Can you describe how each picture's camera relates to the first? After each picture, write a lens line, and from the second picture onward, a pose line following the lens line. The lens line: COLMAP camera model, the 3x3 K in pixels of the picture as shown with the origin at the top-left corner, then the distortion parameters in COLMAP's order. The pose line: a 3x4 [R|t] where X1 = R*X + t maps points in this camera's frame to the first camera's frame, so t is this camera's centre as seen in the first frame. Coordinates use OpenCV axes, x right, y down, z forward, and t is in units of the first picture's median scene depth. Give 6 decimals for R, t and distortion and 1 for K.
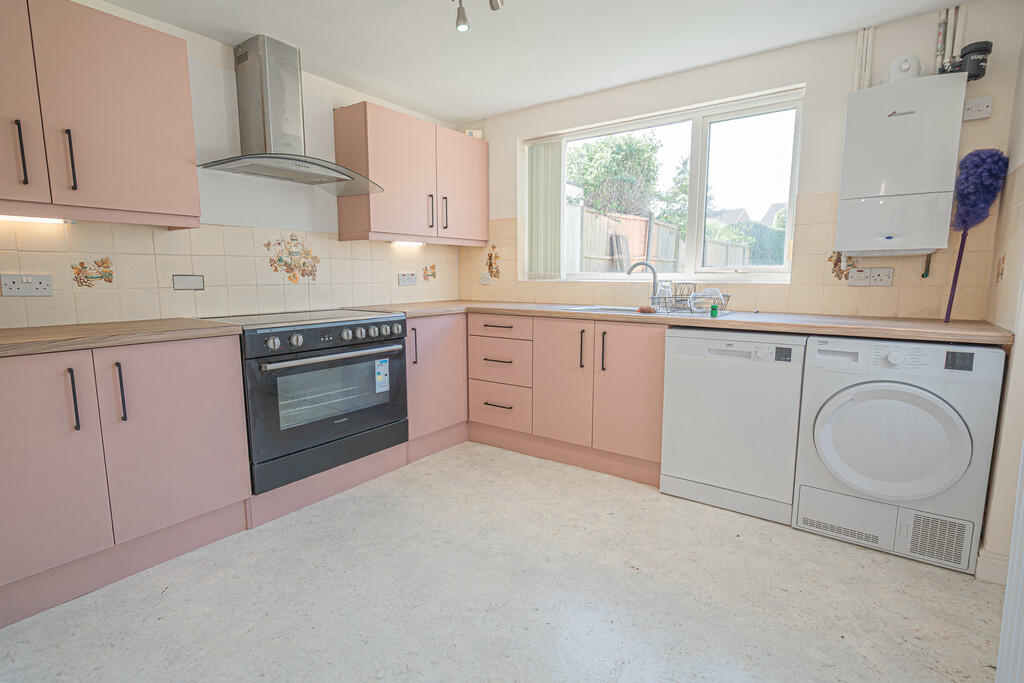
lens RADIAL K [[494.1, 0, 508.7], [0, 494.1, 342.0], [0, 0, 1]] dist [-0.009156, 0.004741]
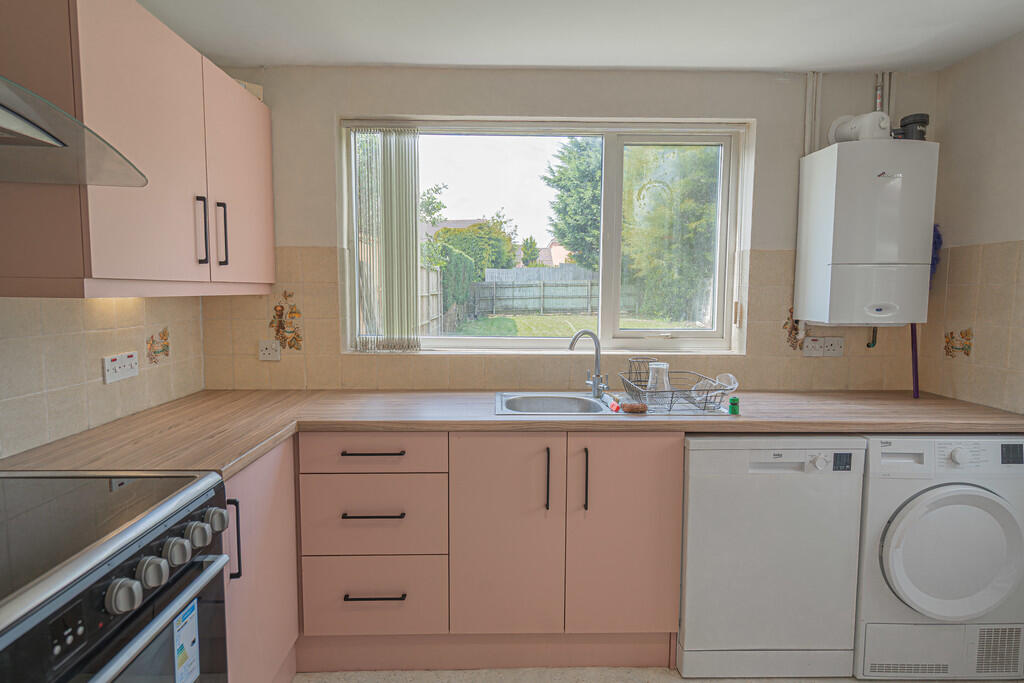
lens RADIAL K [[568.0, 0, 507.3], [0, 568.0, 341.6], [0, 0, 1]] dist [0.001935, 0.002480]
pose [[0.796709, -0.048317, 0.602429, -0.317668], [0.077557, 0.996731, -0.022626, -0.148878], [-0.599366, 0.064749, 0.797852, 0.473037]]
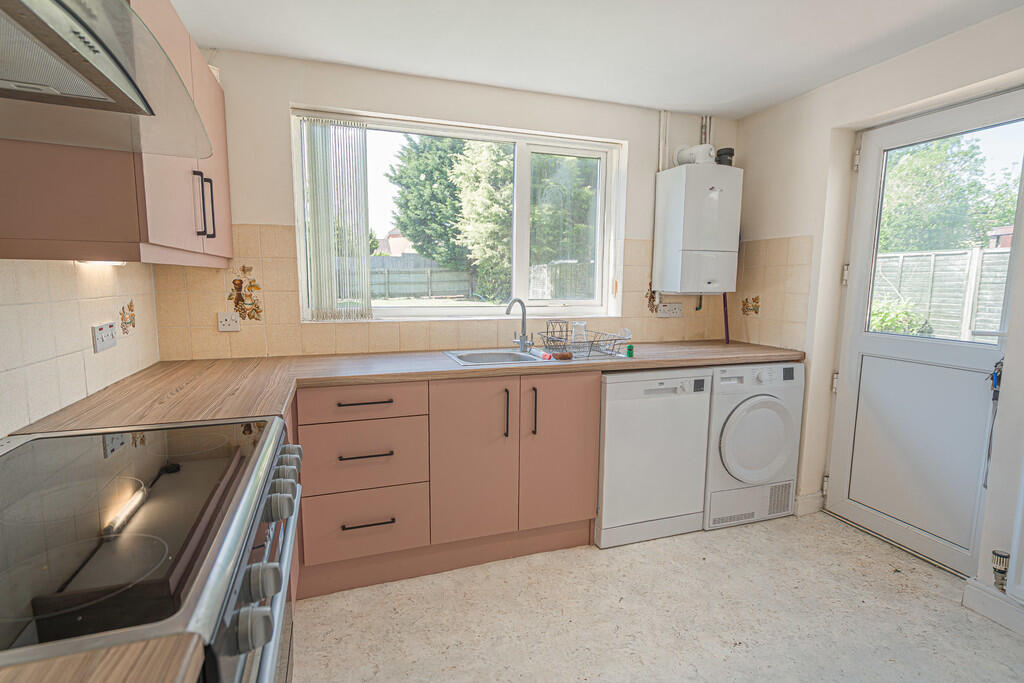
lens RADIAL K [[496.0, 0, 506.2], [0, 496.0, 343.5], [0, 0, 1]] dist [-0.002668, 0.004114]
pose [[0.574576, -0.098741, 0.812473, -0.497695], [0.104224, 0.993441, 0.047028, -0.138098], [-0.811788, 0.057658, 0.581099, 0.554568]]
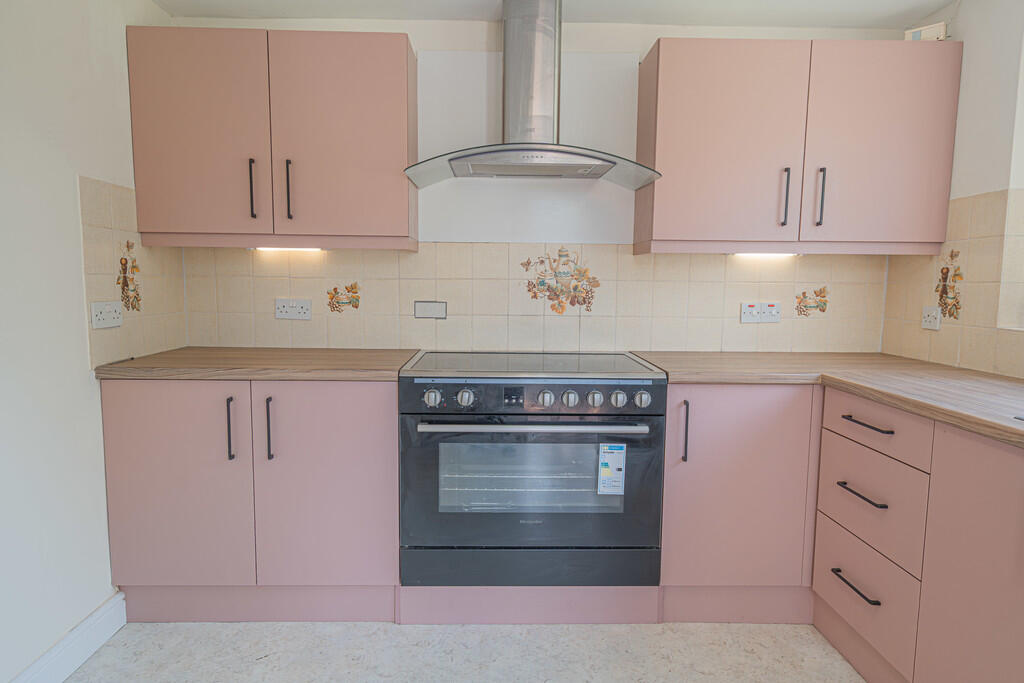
lens RADIAL K [[598.5, 0, 506.9], [0, 598.5, 342.0], [0, 0, 1]] dist [0.006240, -0.000608]
pose [[0.607248, 0.090031, -0.789395, 0.252865], [-0.119950, 0.992559, 0.020929, -0.094150], [0.785406, 0.081979, 0.613528, 0.419873]]
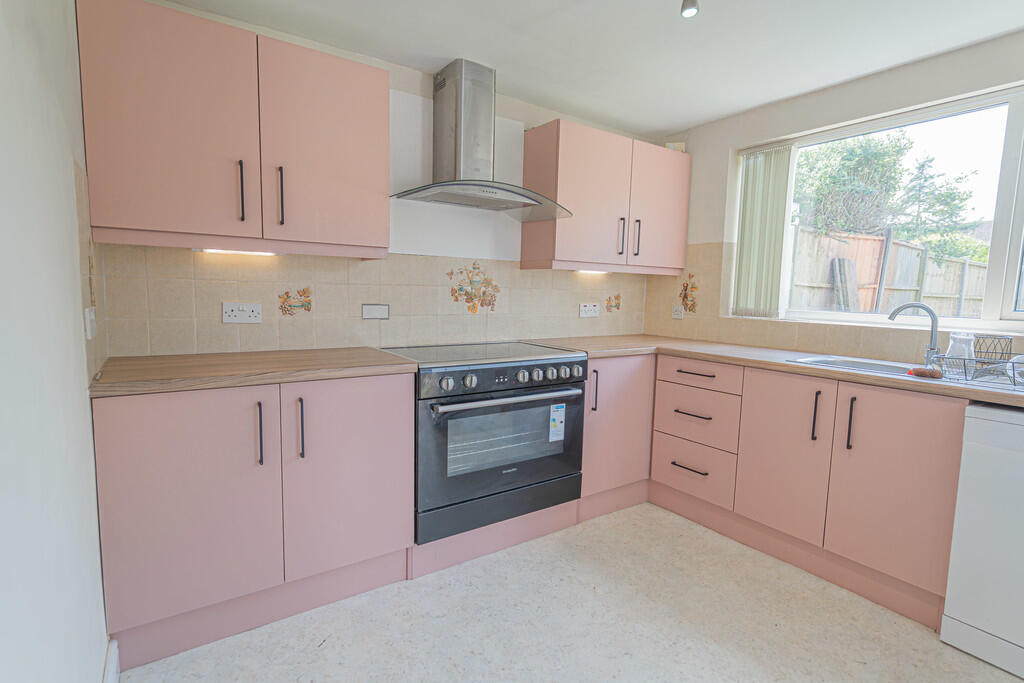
lens RADIAL K [[496.0, 0, 510.2], [0, 496.0, 341.9], [0, 0, 1]] dist [-0.002668, 0.004114]
pose [[0.943265, 0.057989, -0.326937, -0.053725], [-0.070029, 0.997227, -0.025167, -0.048877], [0.324571, 0.046635, 0.944711, 0.127126]]
